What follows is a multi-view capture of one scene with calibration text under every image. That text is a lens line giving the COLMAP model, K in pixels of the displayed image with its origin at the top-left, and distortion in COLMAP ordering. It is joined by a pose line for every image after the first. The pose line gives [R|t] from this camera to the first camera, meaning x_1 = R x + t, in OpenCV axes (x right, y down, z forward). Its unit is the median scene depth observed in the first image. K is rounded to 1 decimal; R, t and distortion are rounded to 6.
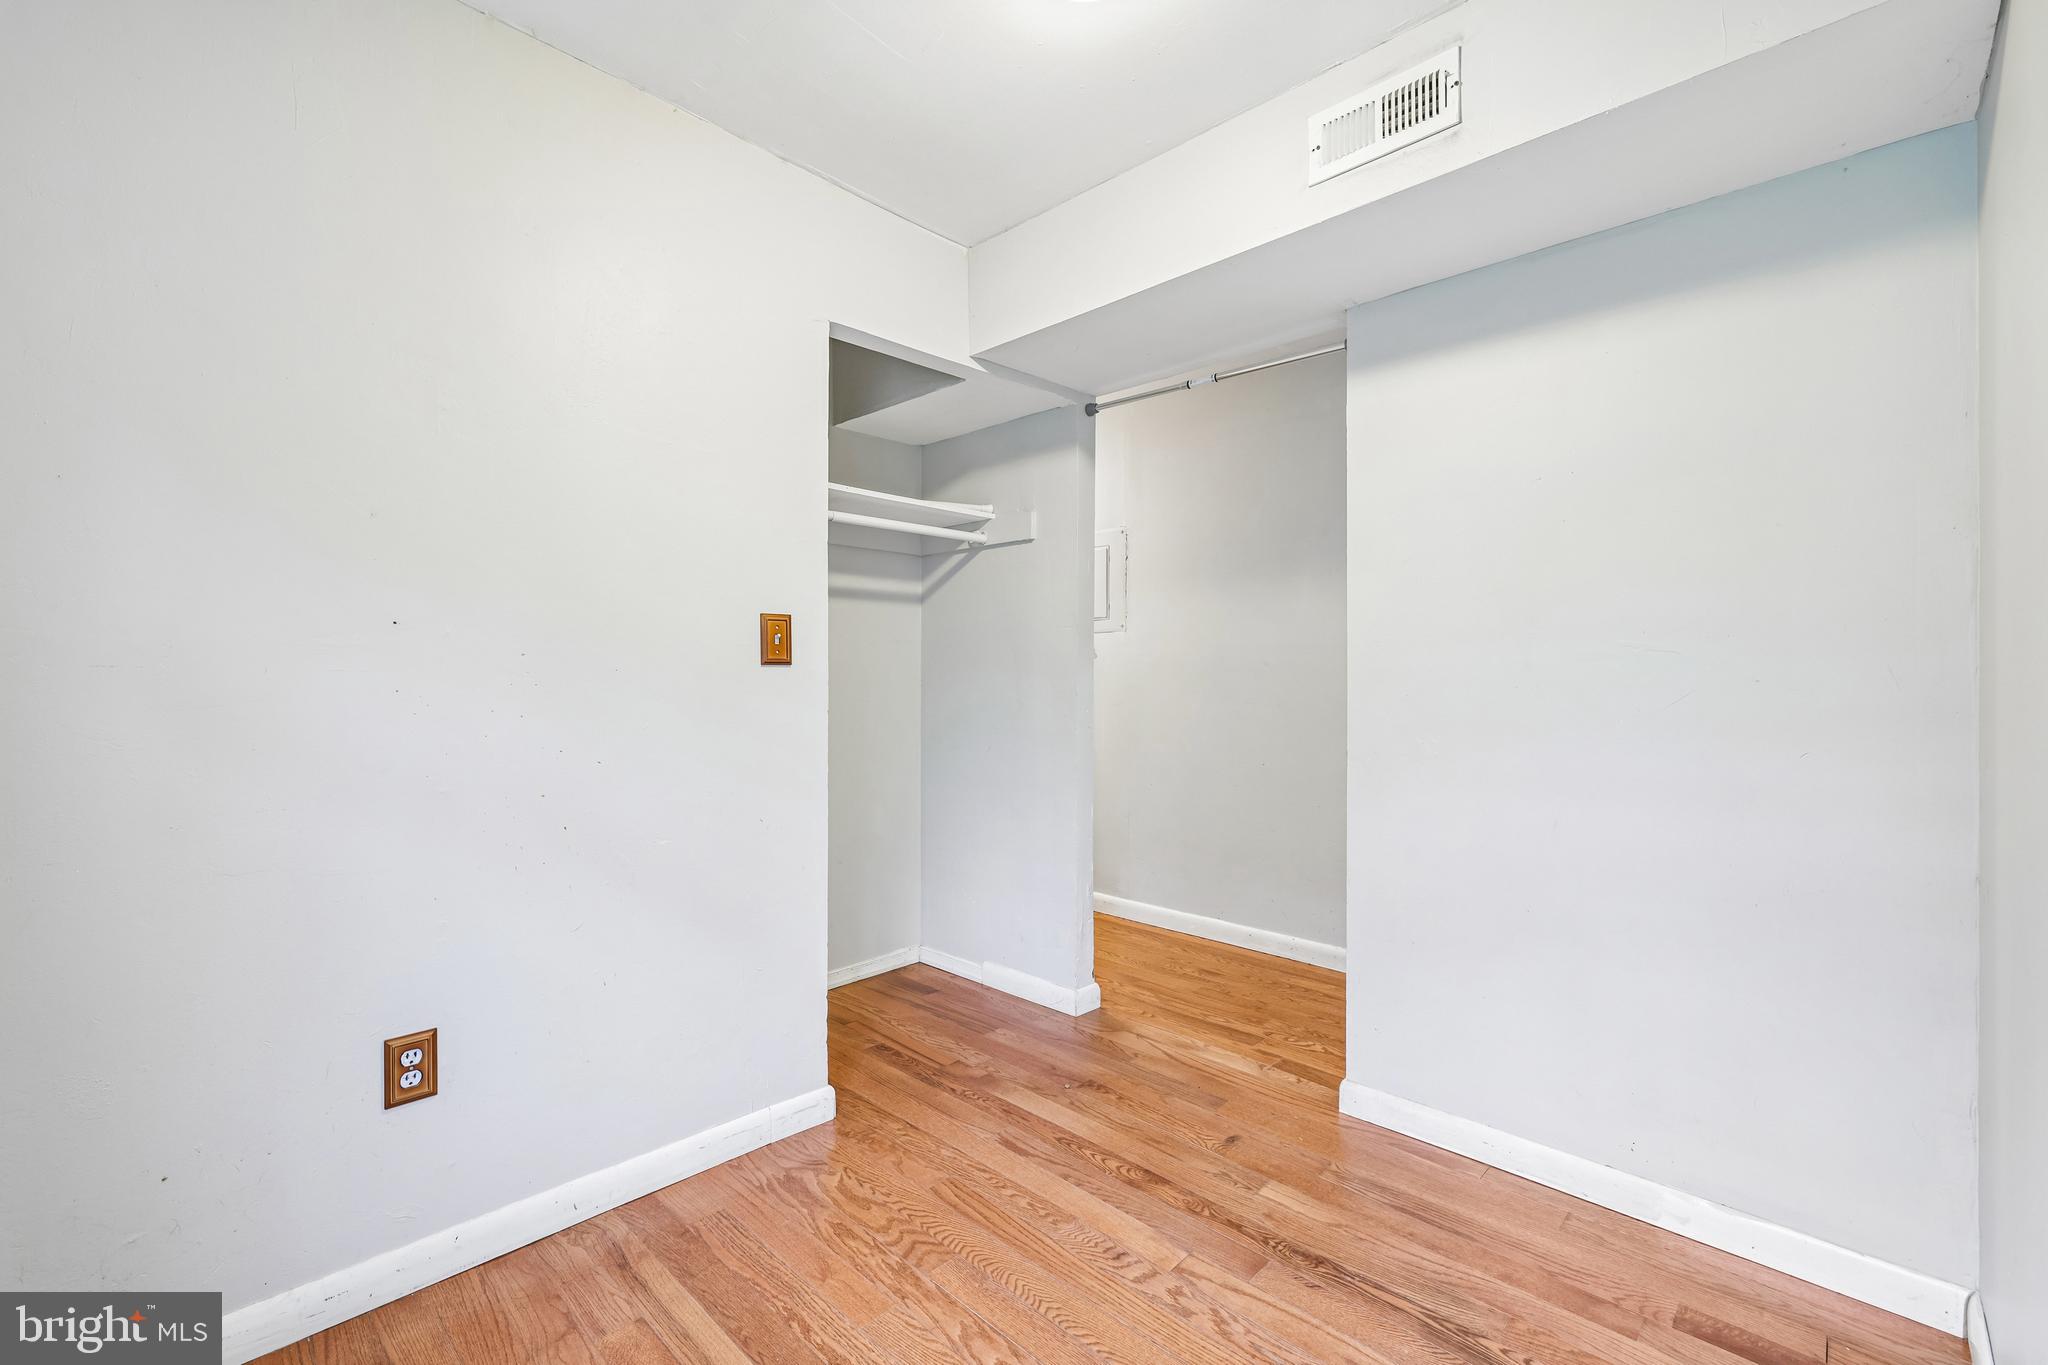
lens RADIAL K [[857.1, 0, 1013.3], [0, 857.1, 677.6], [0, 0, 1]] dist [0.009276, -0.003828]
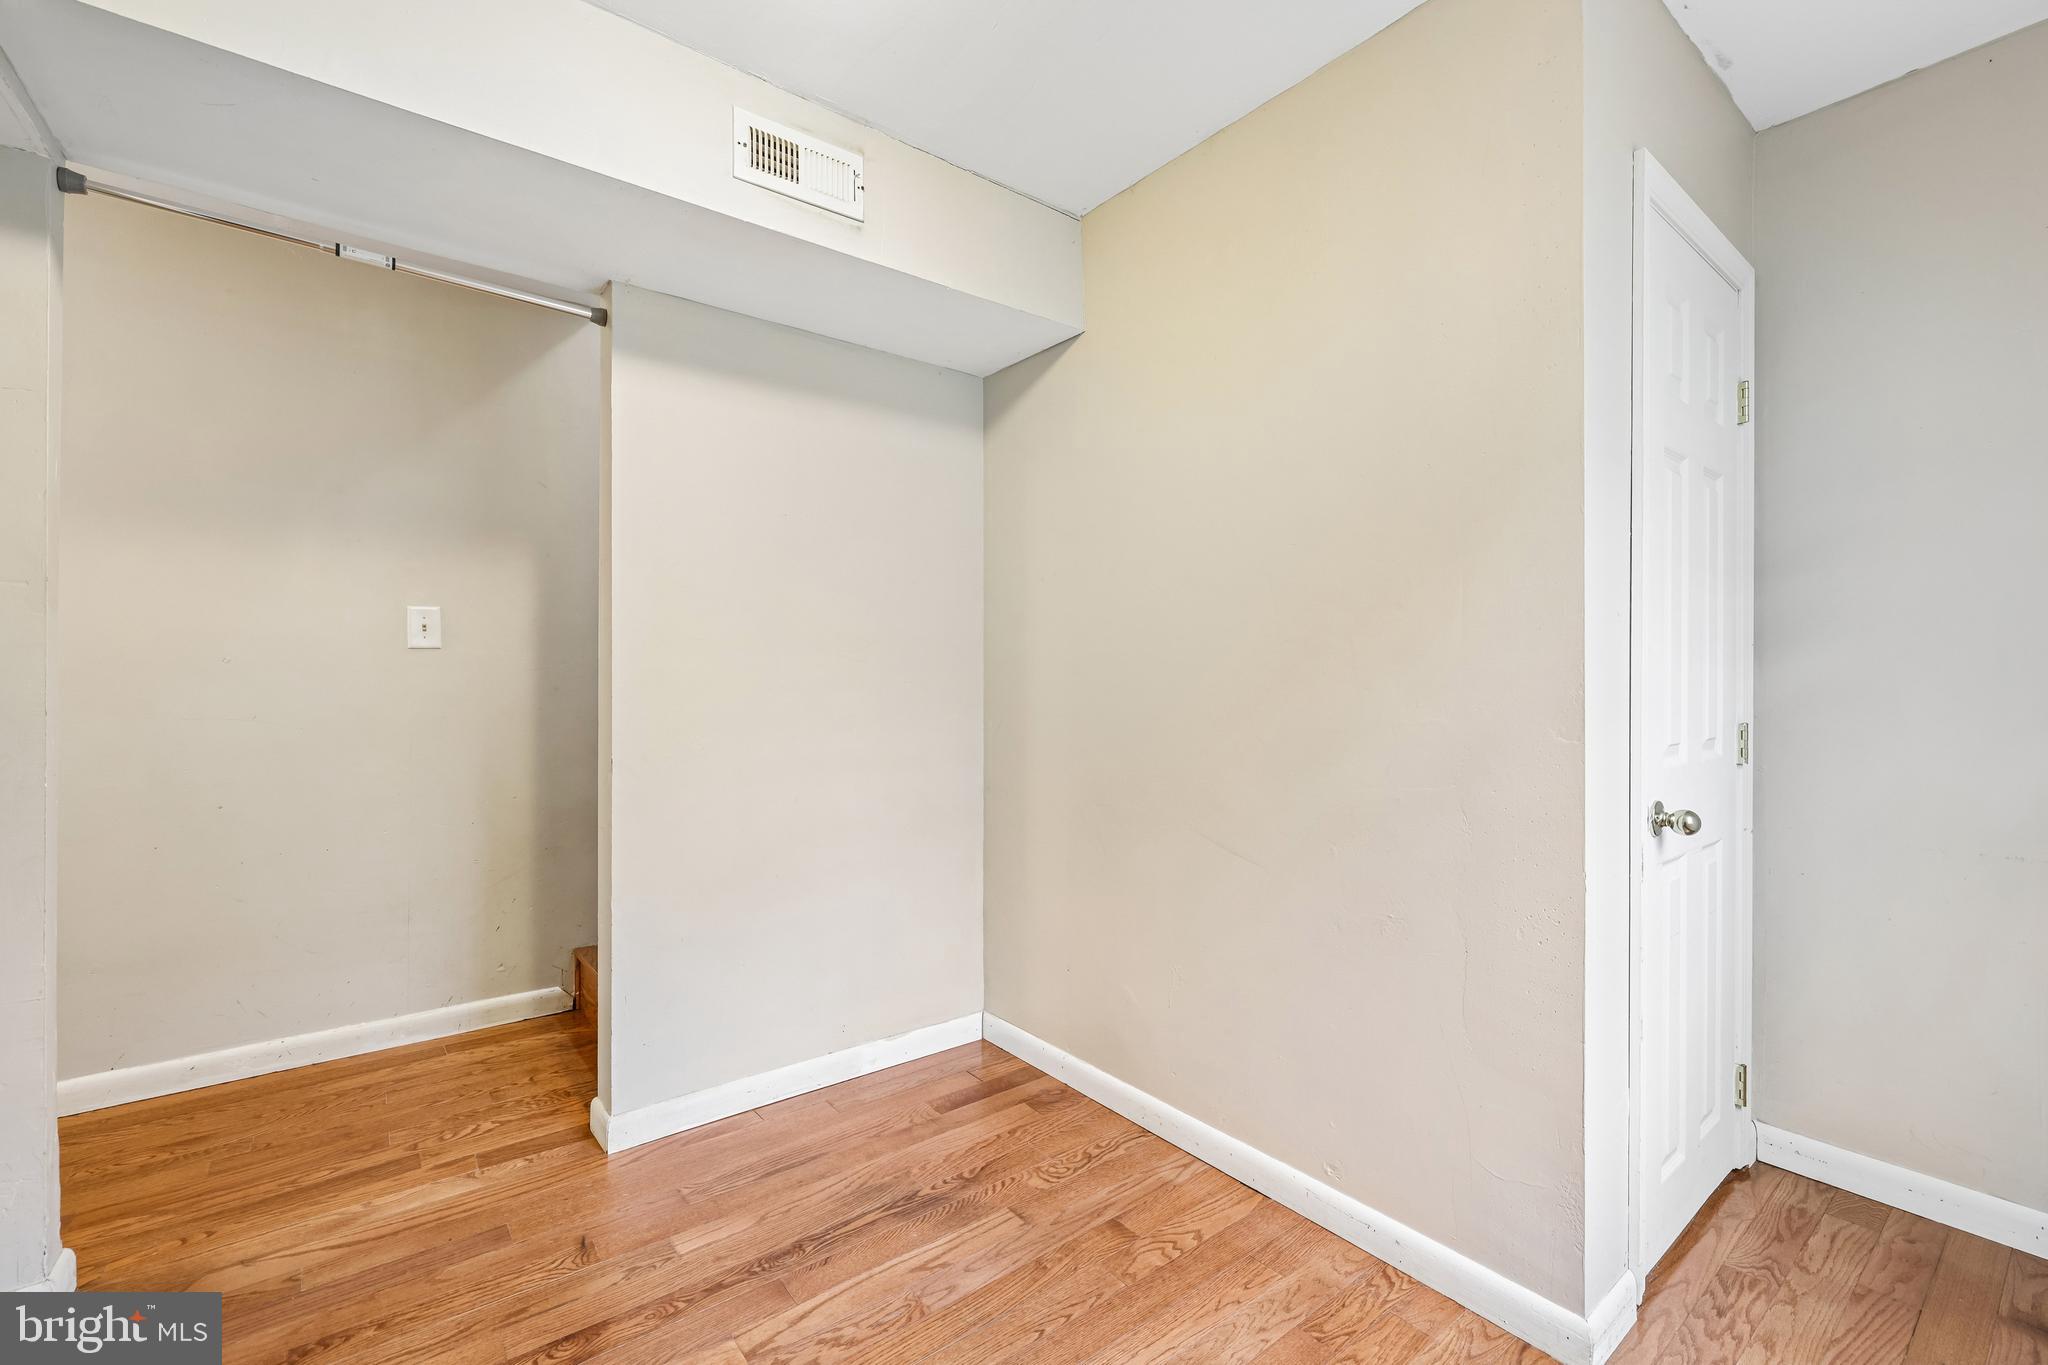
lens RADIAL K [[857.1, 0, 1015.2], [0, 857.1, 682.6], [0, 0, 1]] dist [0.009276, -0.003828]
pose [[0.146904, -0.004704, 0.989140, -0.544490], [-0.001521, 0.999986, 0.004982, -0.005063], [-0.989150, -0.002236, 0.146895, 0.514263]]
